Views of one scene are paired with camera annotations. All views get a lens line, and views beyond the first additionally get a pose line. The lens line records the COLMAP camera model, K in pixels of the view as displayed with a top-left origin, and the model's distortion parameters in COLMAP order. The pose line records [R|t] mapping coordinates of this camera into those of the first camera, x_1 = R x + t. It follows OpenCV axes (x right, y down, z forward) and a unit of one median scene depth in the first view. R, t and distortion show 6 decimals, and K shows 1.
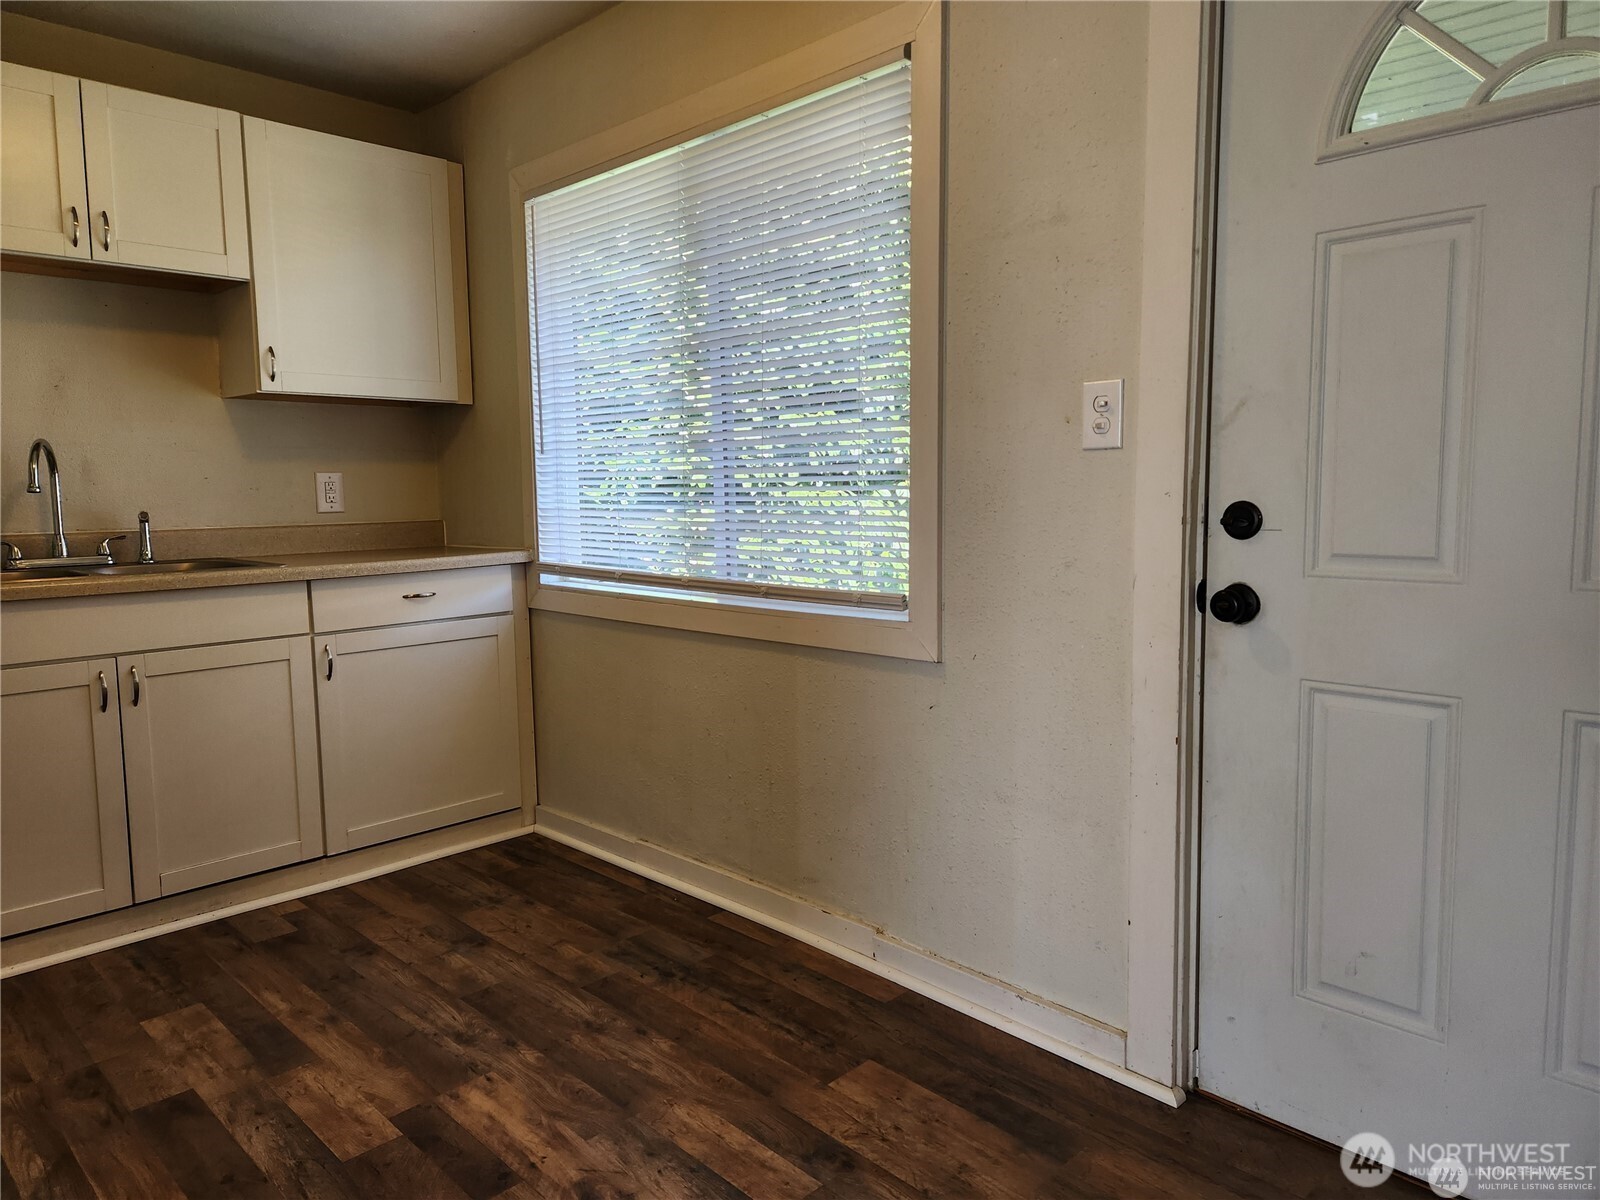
lens RADIAL K [[1083.9, 0, 804.8], [0, 1083.9, 597.8], [0, 0, 1]] dist [0.046735, -0.028555]
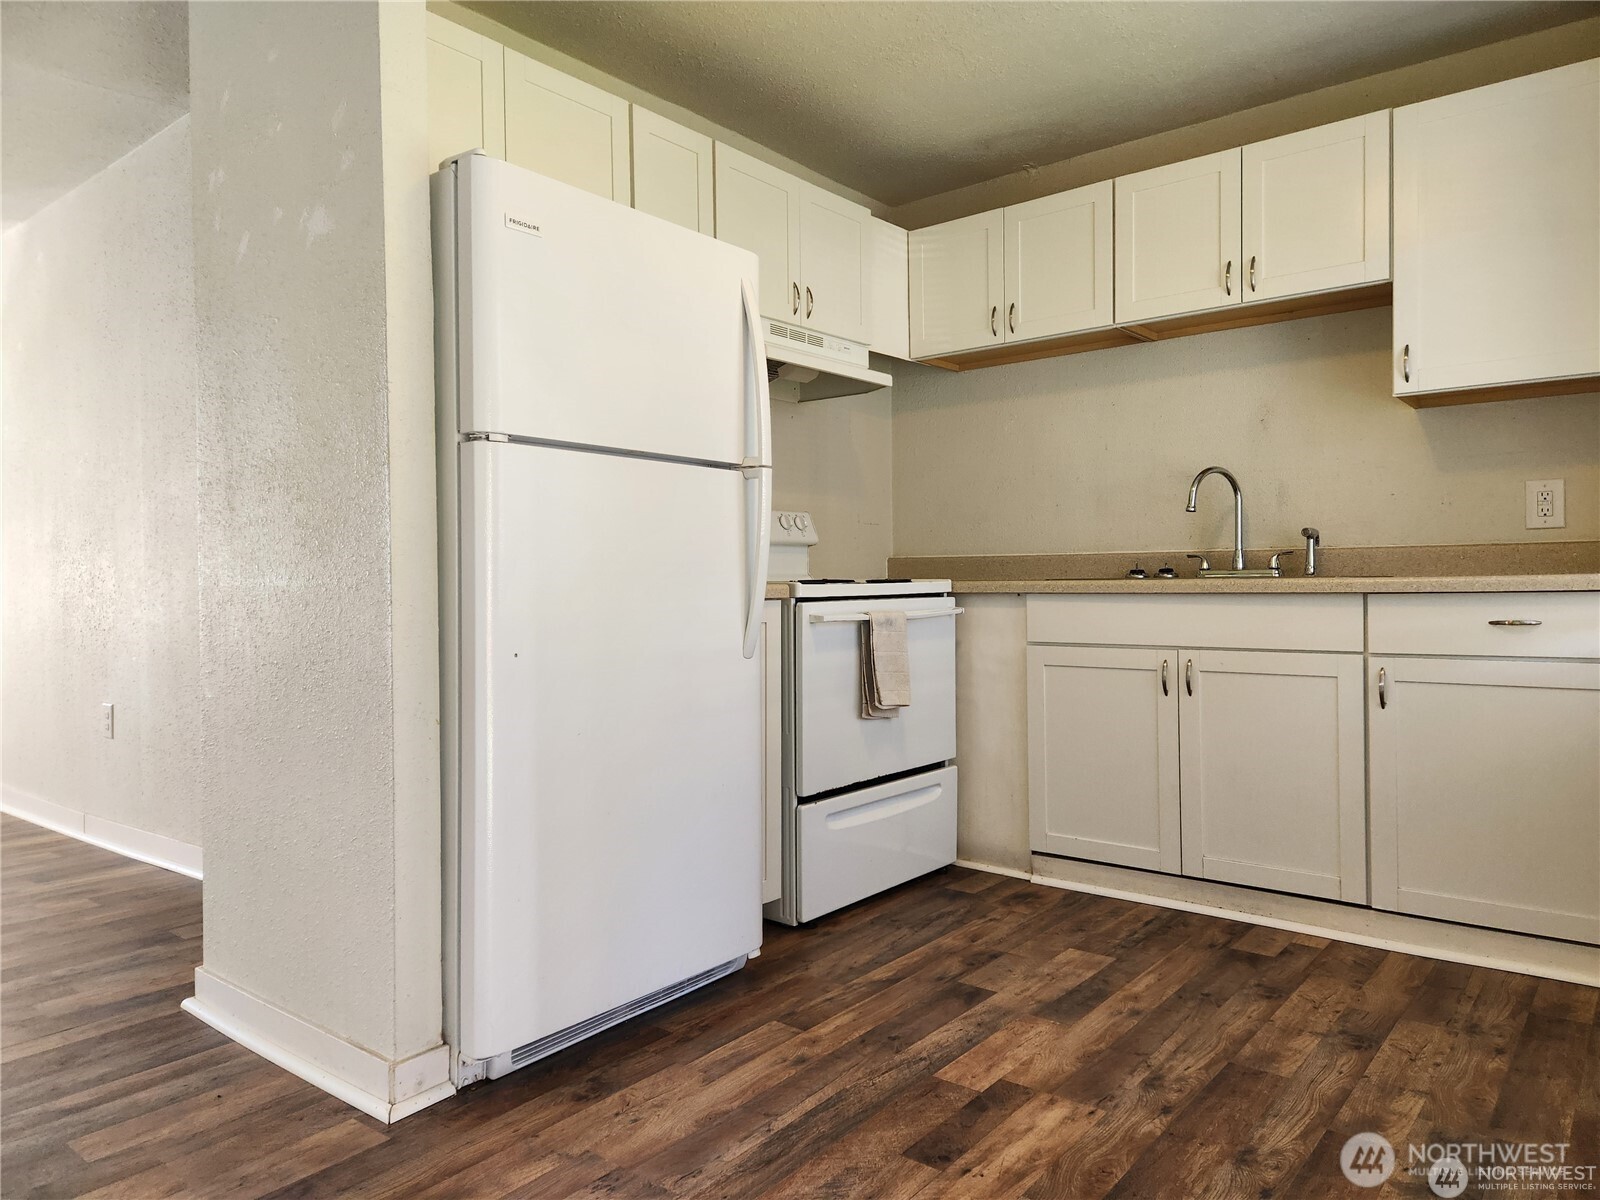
lens RADIAL K [[1083.9, 0, 805.8], [0, 1083.9, 592.9], [0, 0, 1]] dist [0.046735, -0.028555]
pose [[0.099750, 0.020820, -0.994795, 0.458964], [-0.098321, 0.995094, 0.010968, 0.021736], [0.990143, 0.096715, 0.101308, 0.505758]]
